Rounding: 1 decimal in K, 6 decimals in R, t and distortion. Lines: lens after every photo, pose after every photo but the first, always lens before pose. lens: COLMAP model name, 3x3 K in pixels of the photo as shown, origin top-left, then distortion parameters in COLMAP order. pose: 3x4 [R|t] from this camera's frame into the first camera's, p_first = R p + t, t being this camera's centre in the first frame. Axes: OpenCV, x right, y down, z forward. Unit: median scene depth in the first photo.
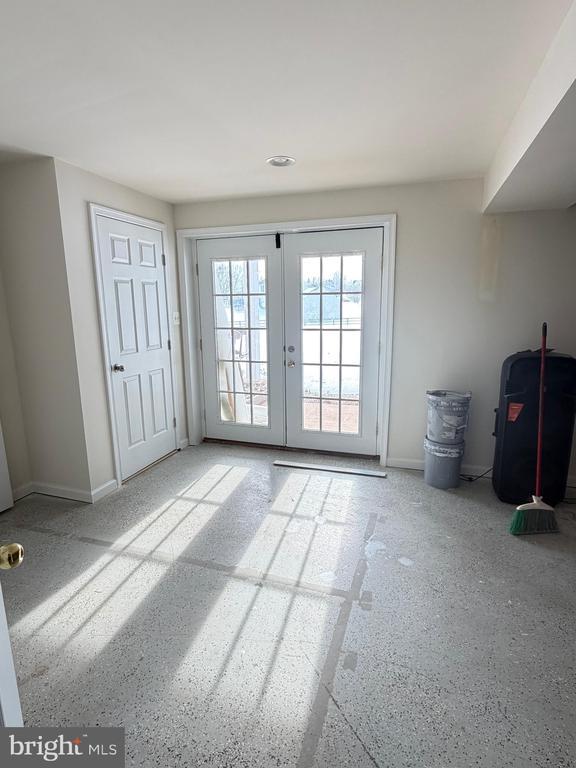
lens RADIAL K [[402.5, 0, 288.0], [0, 402.5, 384.0], [0, 0, 1]] dist [0.000439, 0.000273]
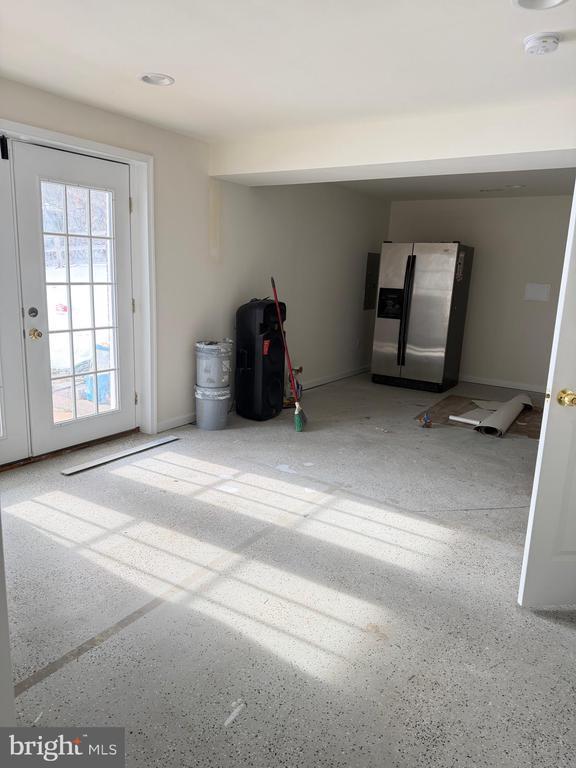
lens RADIAL K [[560.9, 0, 288.0], [0, 560.9, 384.0], [0, 0, 1]] dist [0.039004, -0.002822]
pose [[0.248402, -0.175065, 0.952706, -0.925380], [0.137573, 0.979939, 0.144199, -0.051549], [-0.958838, 0.095247, 0.267503, 0.373819]]
